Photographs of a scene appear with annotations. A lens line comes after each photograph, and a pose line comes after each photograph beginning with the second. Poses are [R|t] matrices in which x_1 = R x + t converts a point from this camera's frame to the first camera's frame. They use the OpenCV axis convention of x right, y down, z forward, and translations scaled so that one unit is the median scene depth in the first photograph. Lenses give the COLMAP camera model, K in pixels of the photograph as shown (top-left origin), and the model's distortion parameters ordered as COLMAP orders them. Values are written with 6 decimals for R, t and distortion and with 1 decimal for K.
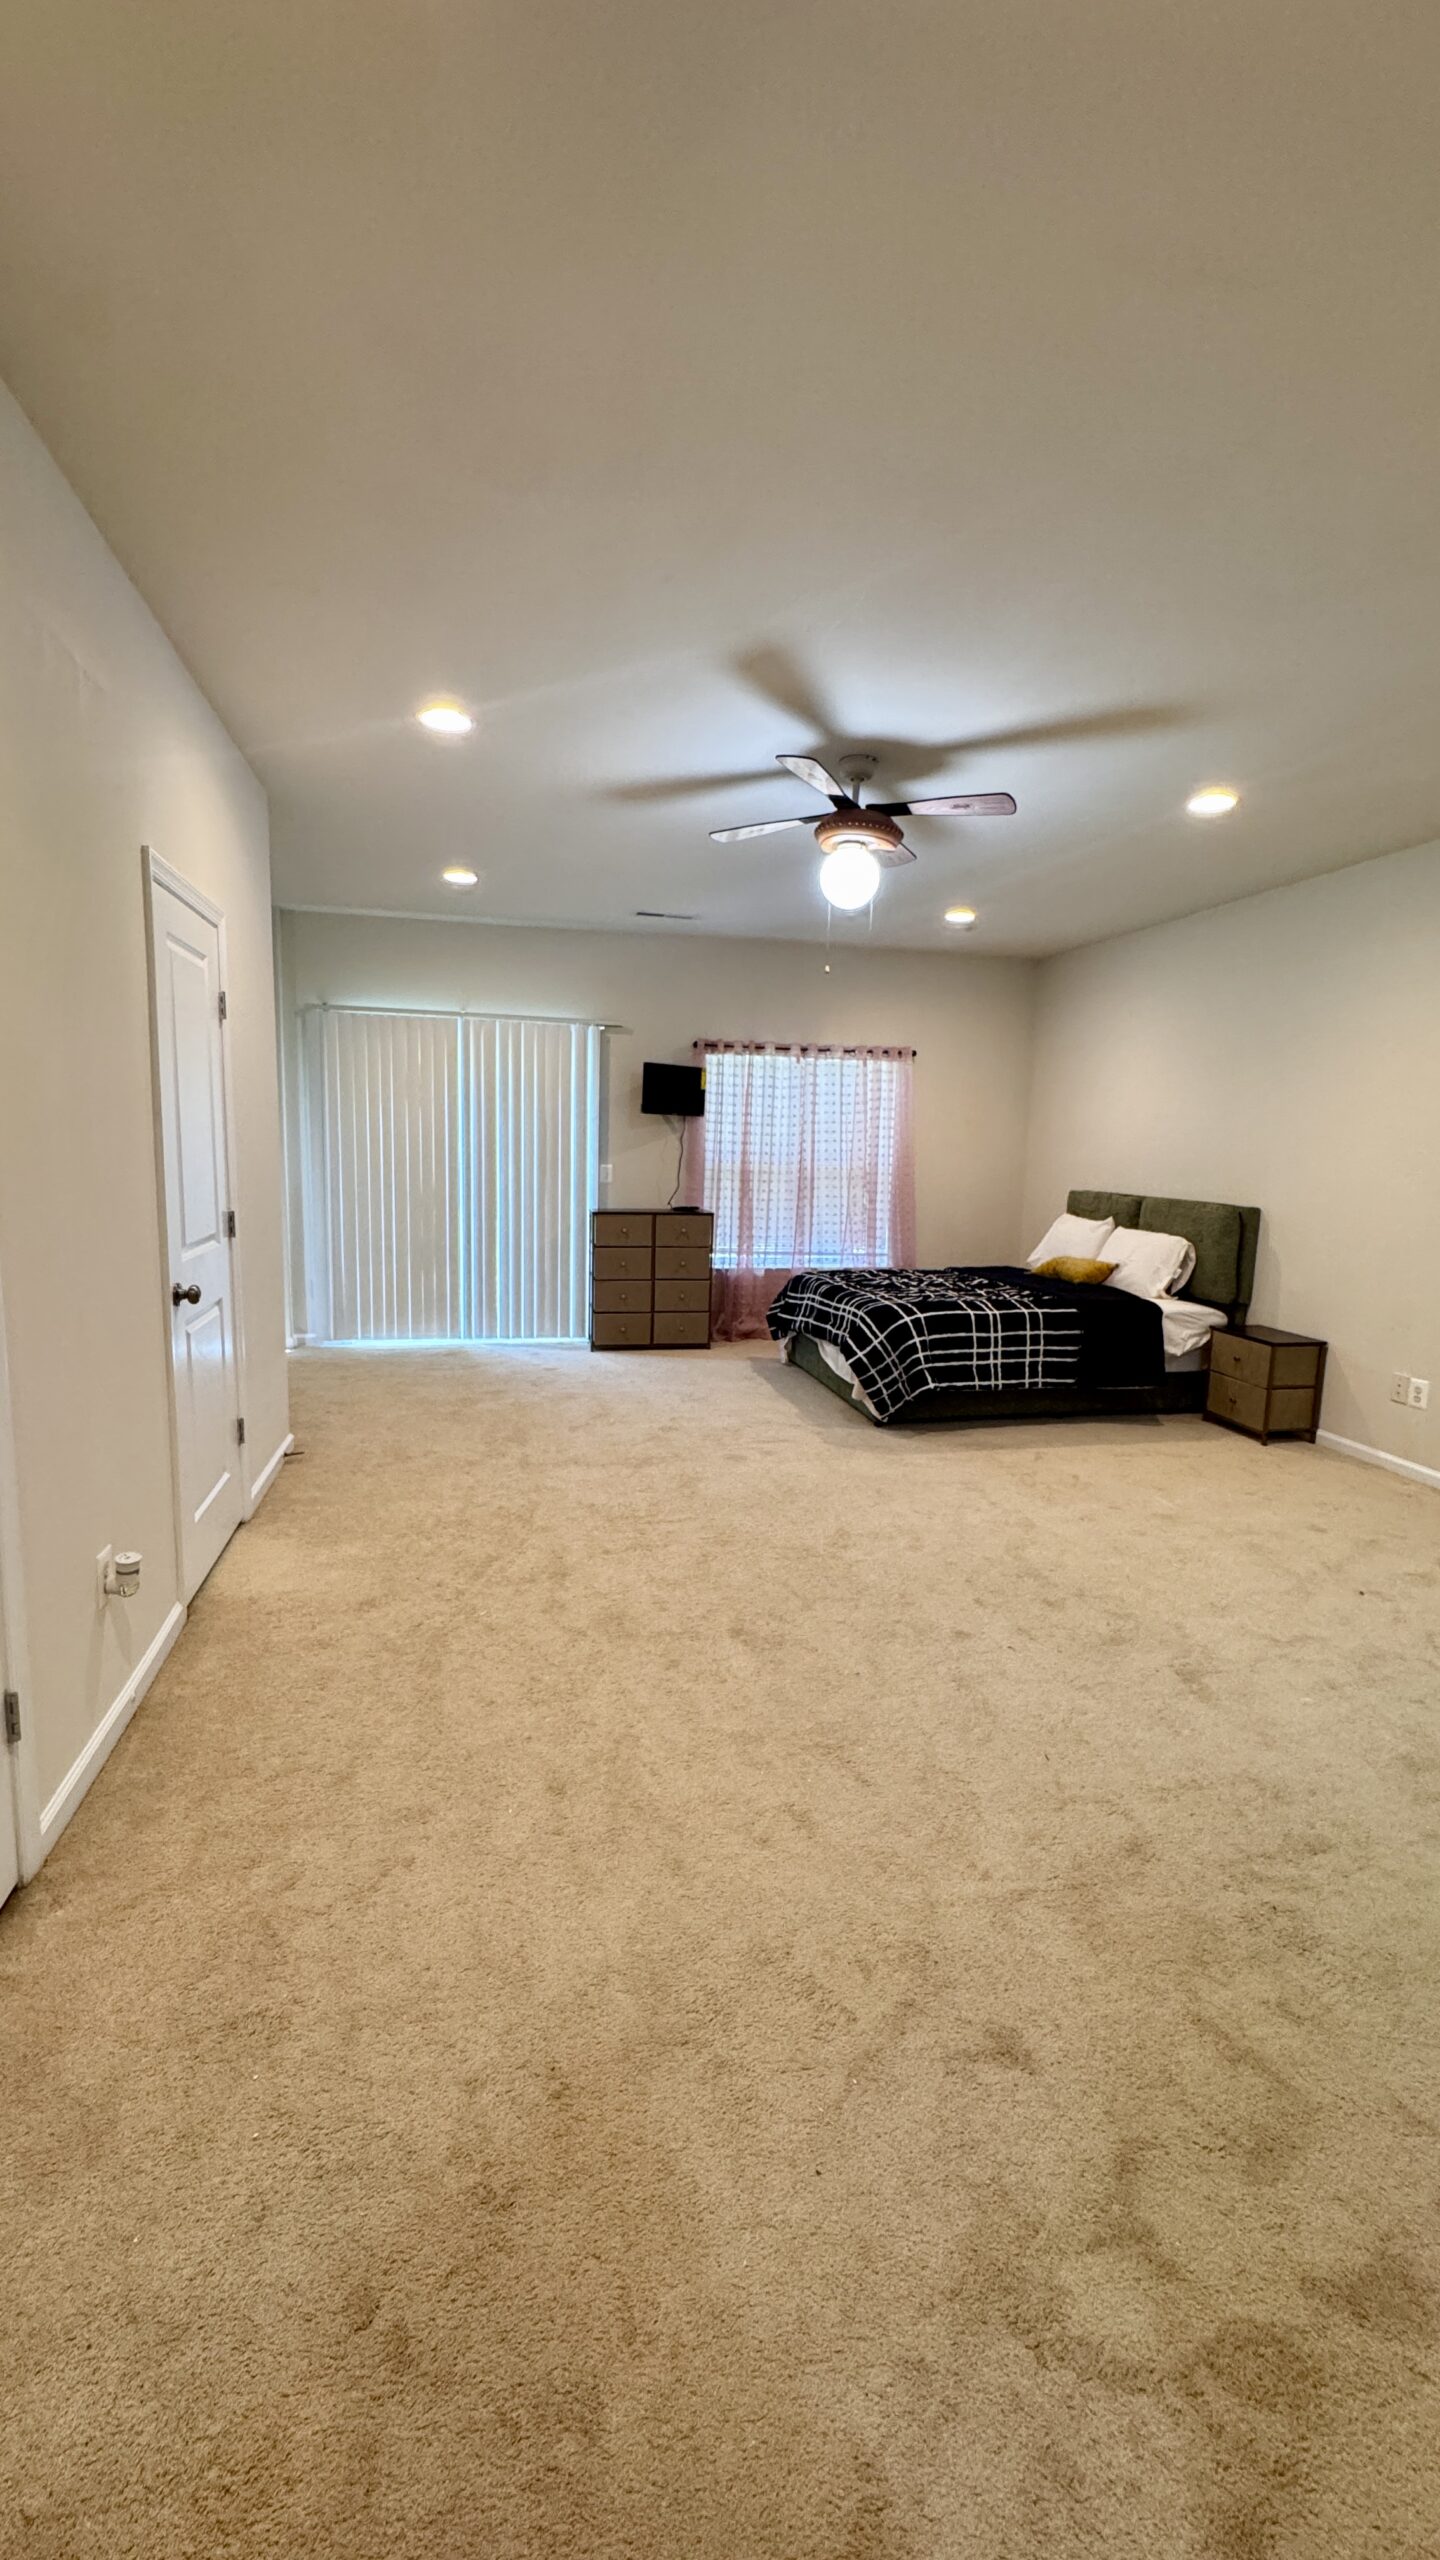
lens RADIAL K [[1016.9, 0, 719.4], [0, 1016.9, 1277.1], [0, 0, 1]] dist [-0.004420, 0.000054]
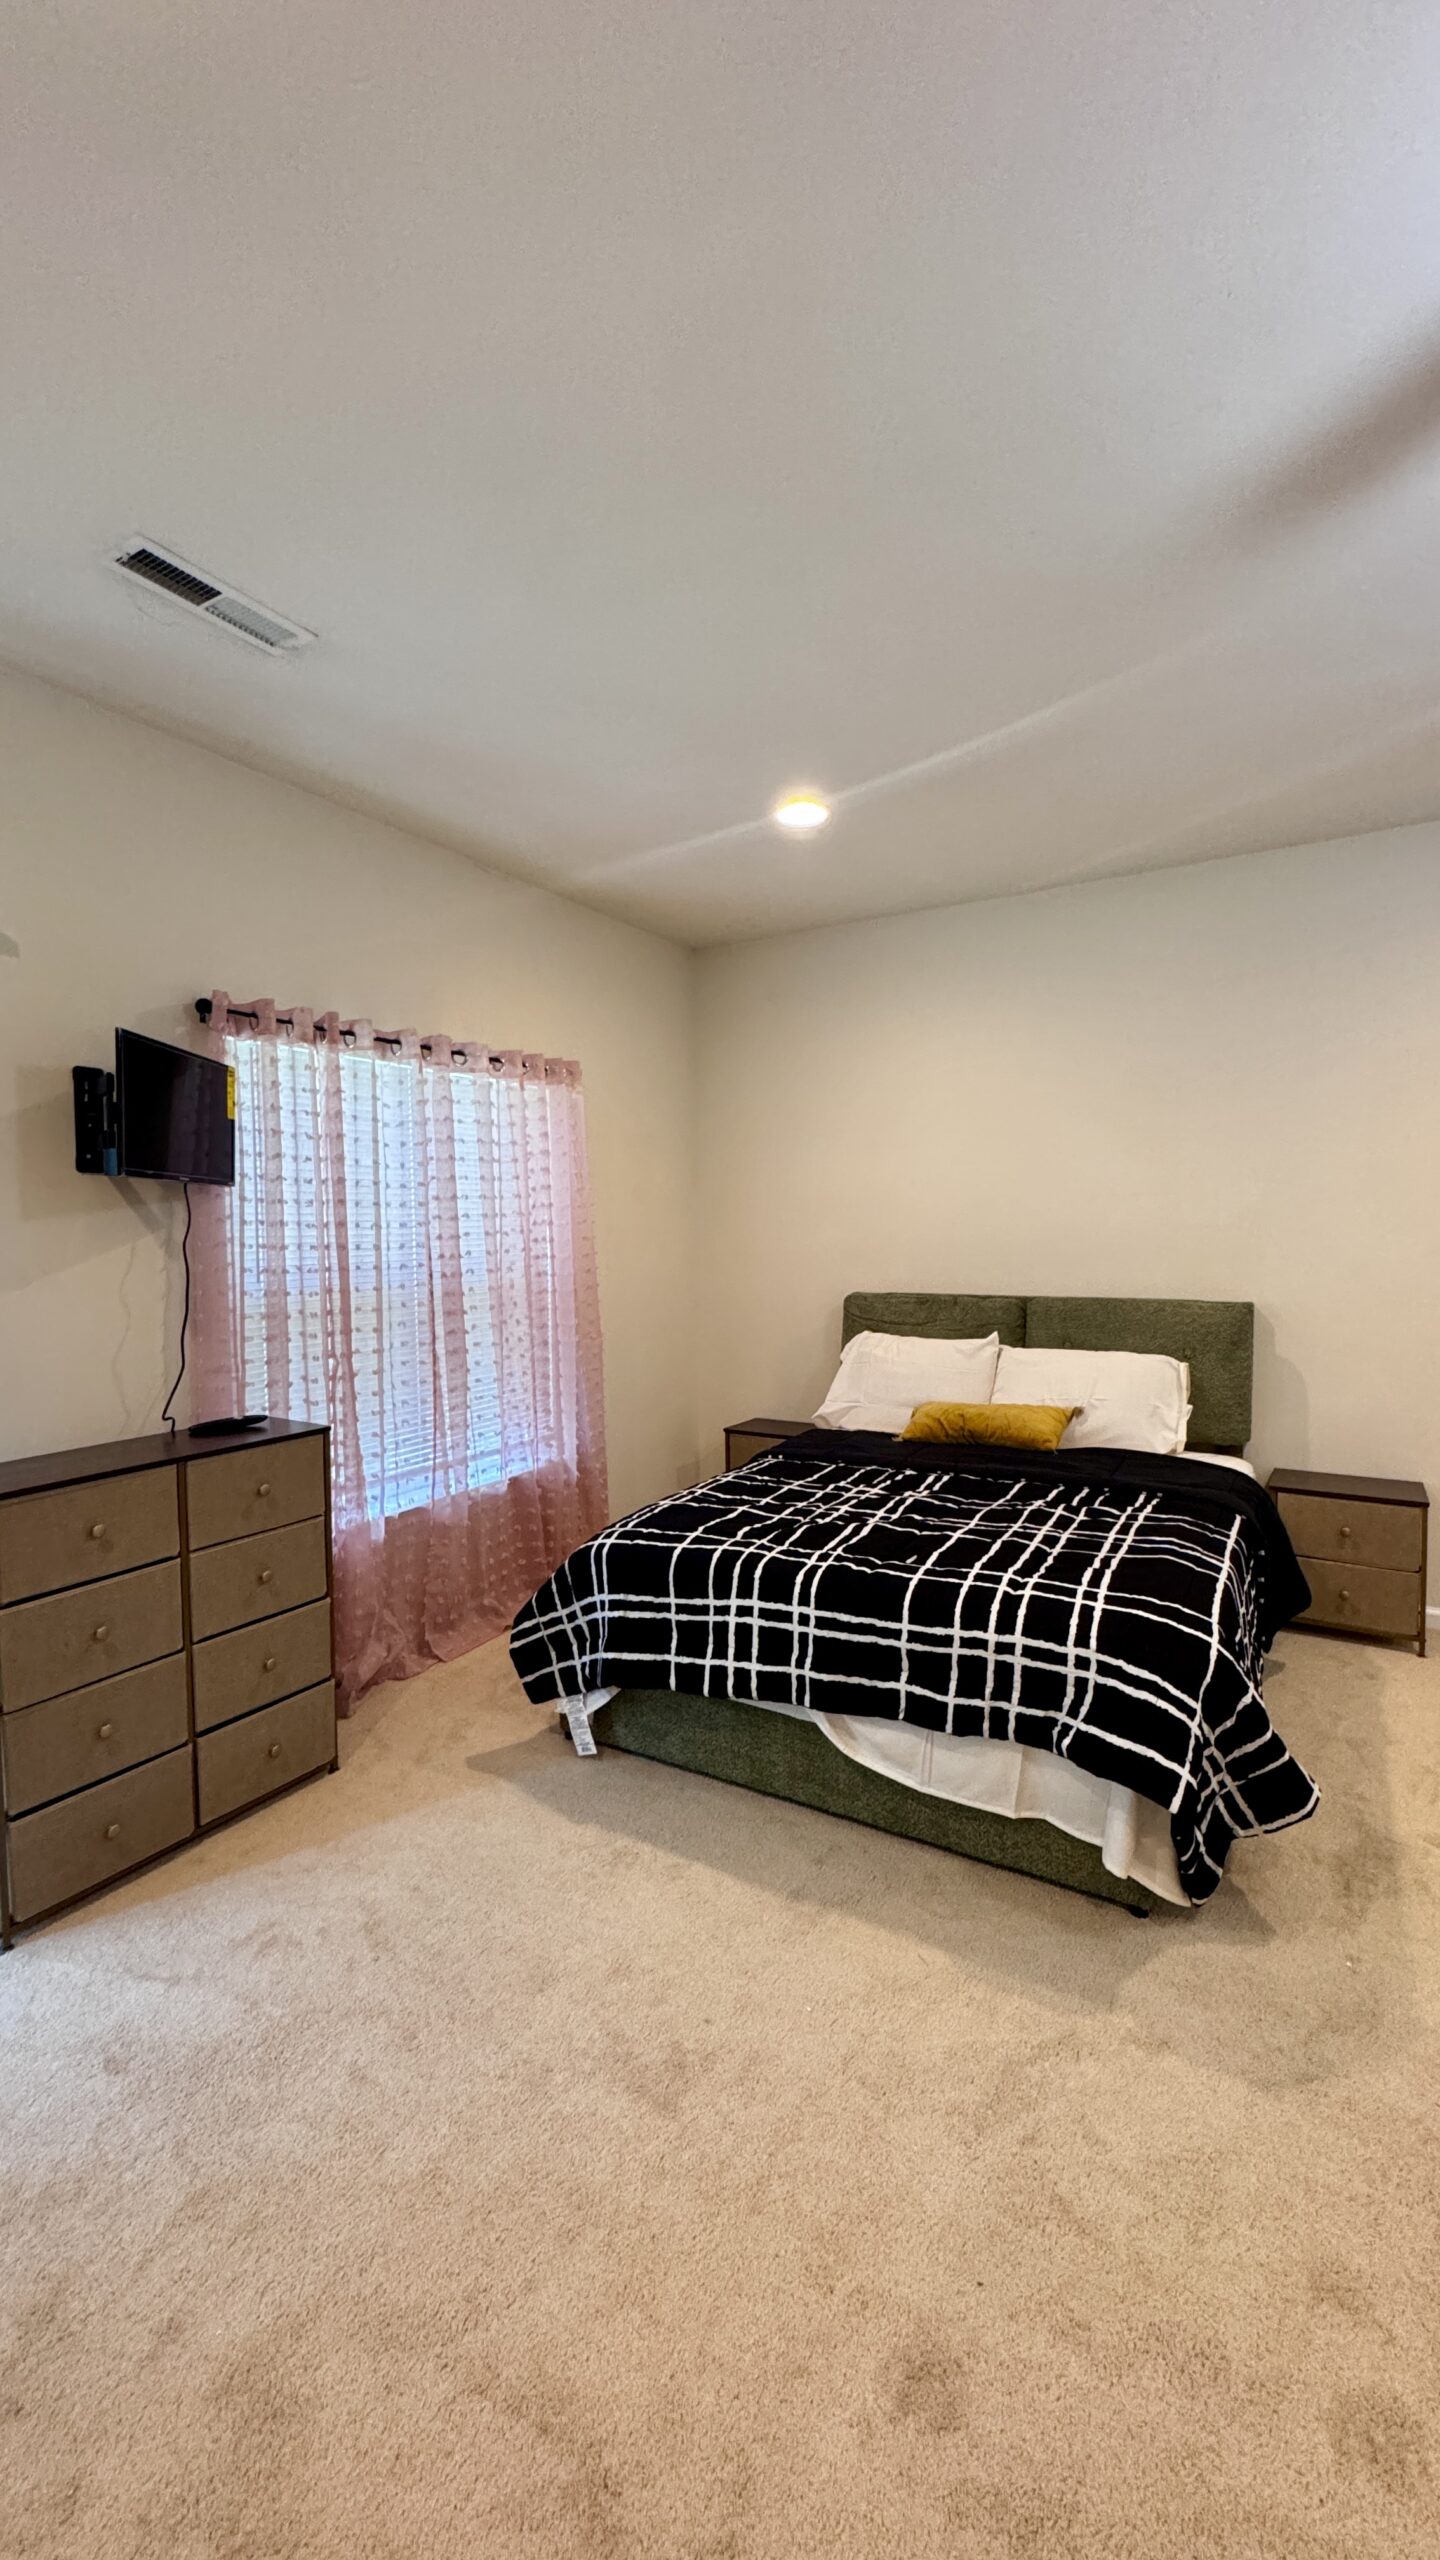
lens RADIAL K [[1016.9, 0, 719.4], [0, 1016.9, 1277.1], [0, 0, 1]] dist [-0.004420, 0.000054]
pose [[0.696691, -0.073699, 0.713576, -0.173094], [0.128612, 0.991424, -0.023173, -0.089316], [-0.705748, 0.107919, 0.700195, 0.589053]]
